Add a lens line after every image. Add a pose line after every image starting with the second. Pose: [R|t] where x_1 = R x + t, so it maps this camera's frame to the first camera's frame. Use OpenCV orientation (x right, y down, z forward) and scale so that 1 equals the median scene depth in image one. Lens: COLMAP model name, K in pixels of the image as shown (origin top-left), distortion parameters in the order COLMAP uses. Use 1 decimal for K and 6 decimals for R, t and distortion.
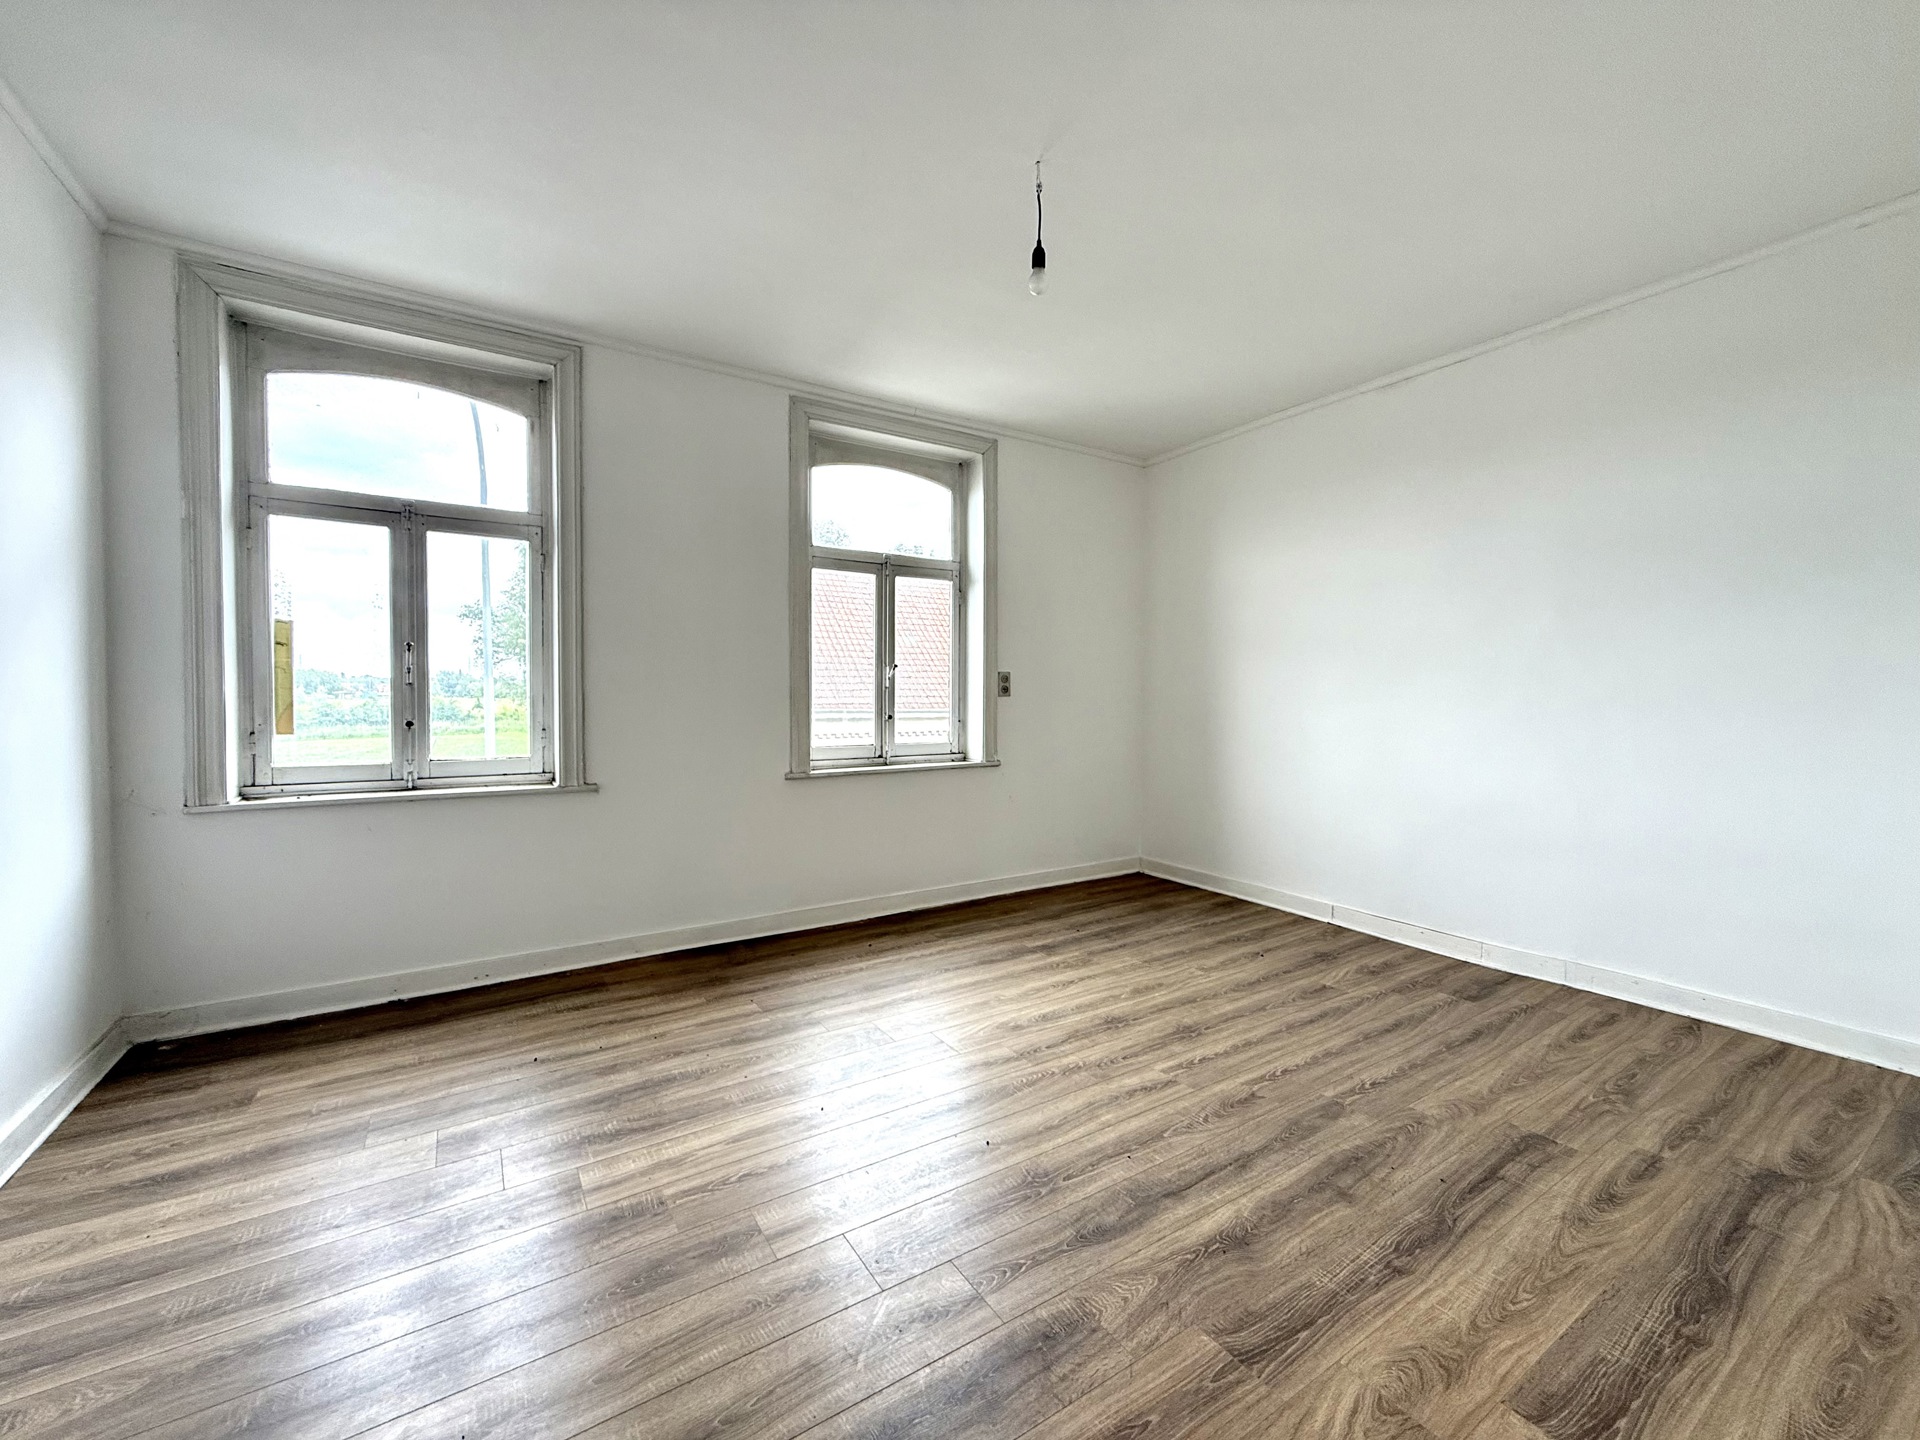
lens RADIAL K [[764.7, 0, 960.0], [0, 764.7, 720.0], [0, 0, 1]] dist [-0.000179, -0.000072]
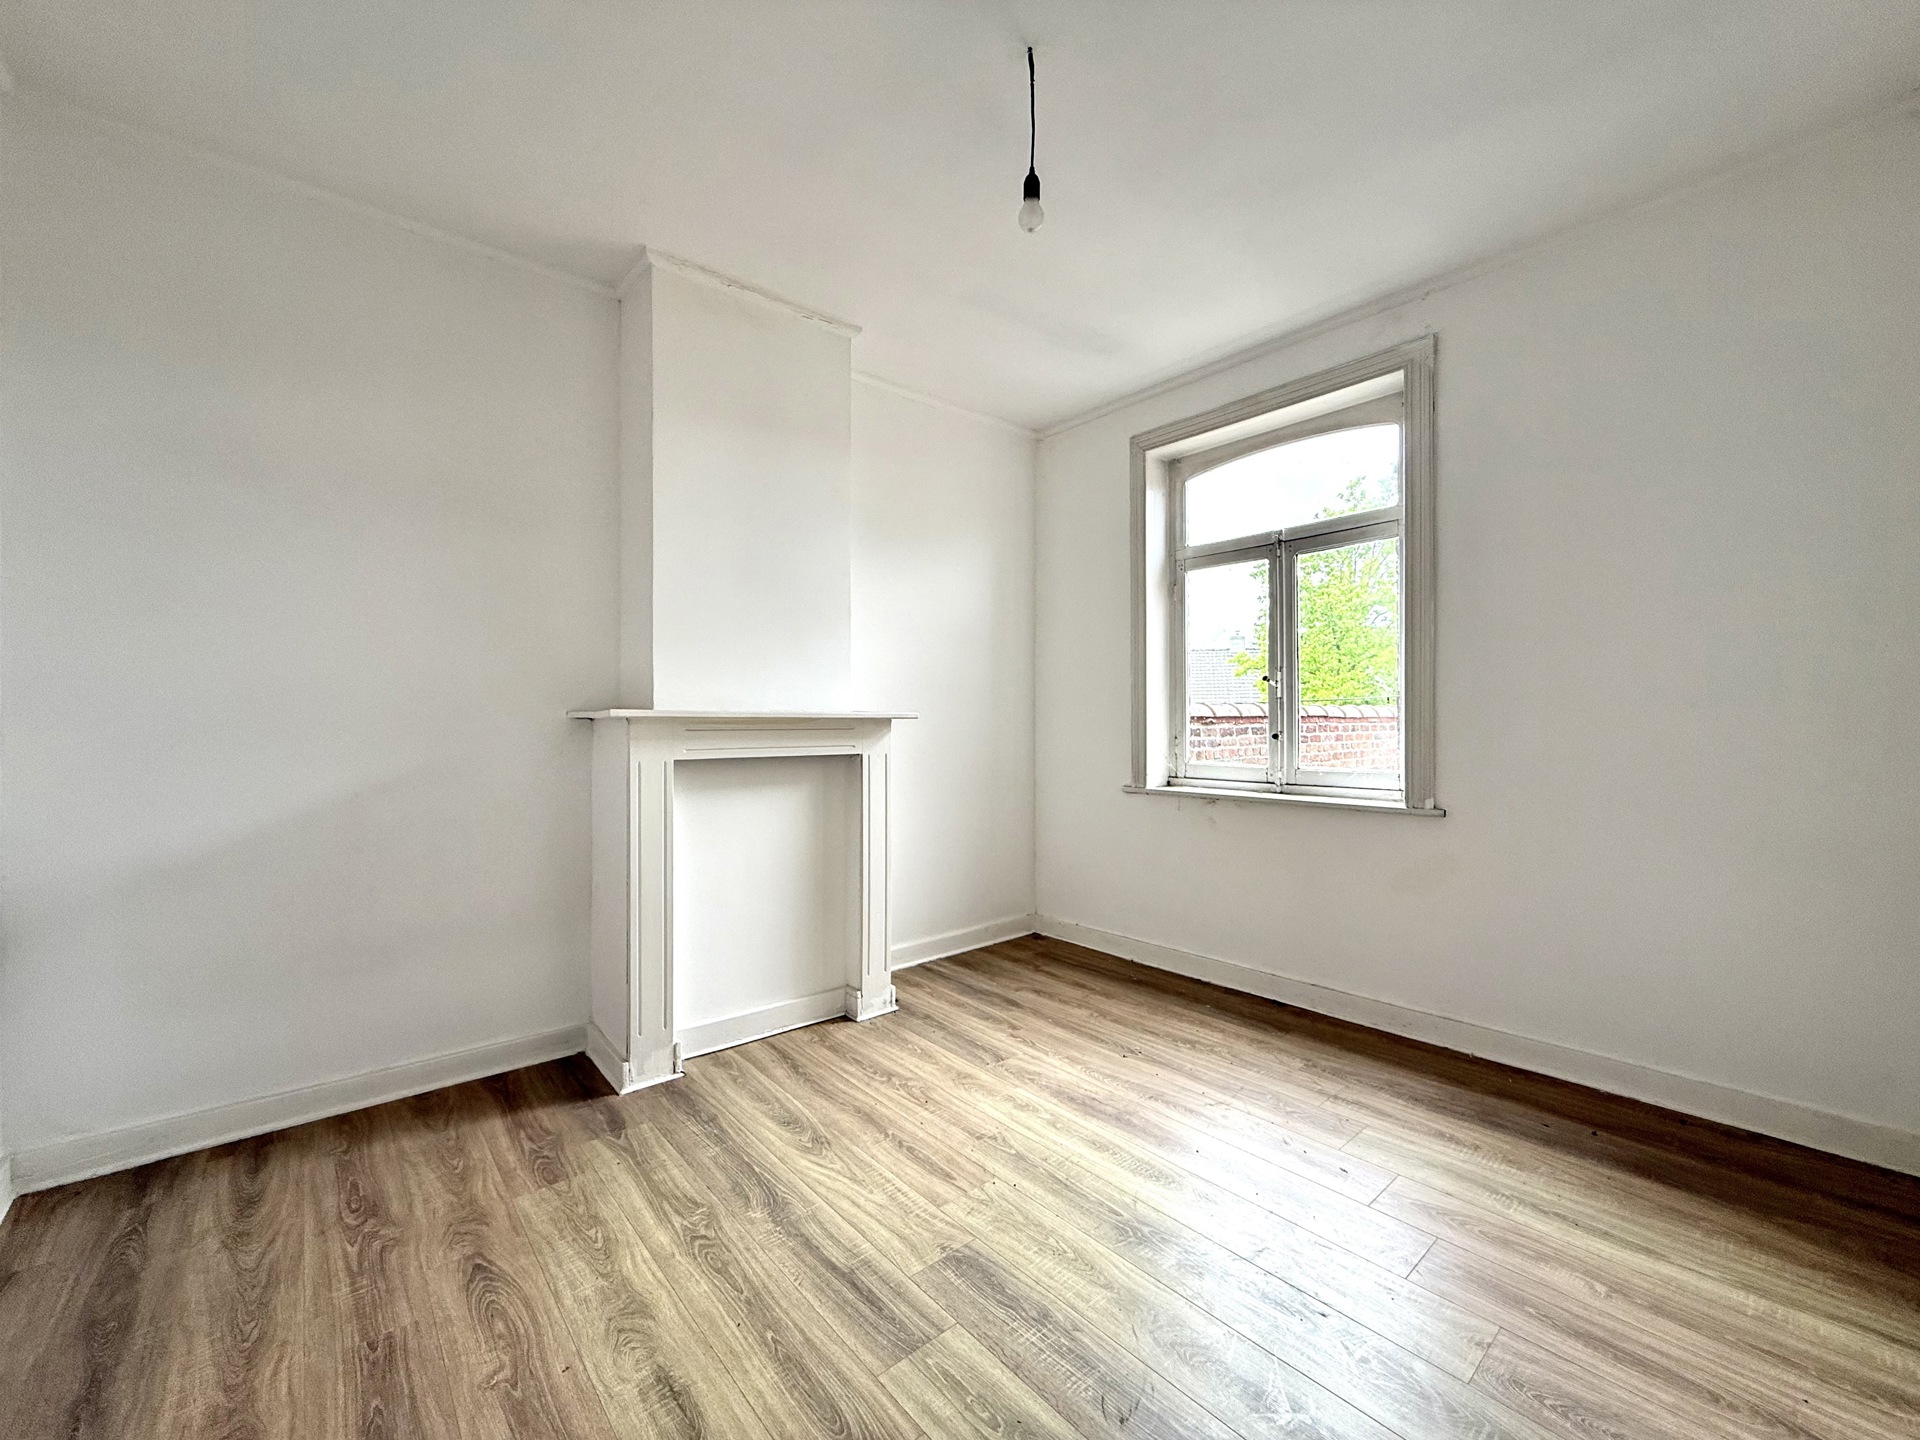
lens RADIAL K [[764.7, 0, 960.0], [0, 764.7, 720.0], [0, 0, 1]] dist [-0.000179, -0.000072]
pose [[0.134435, -0.004742, -0.990911, 0.325524], [-0.027396, 0.999589, -0.008501, 0.007797], [0.990544, 0.028290, 0.134250, 0.419376]]
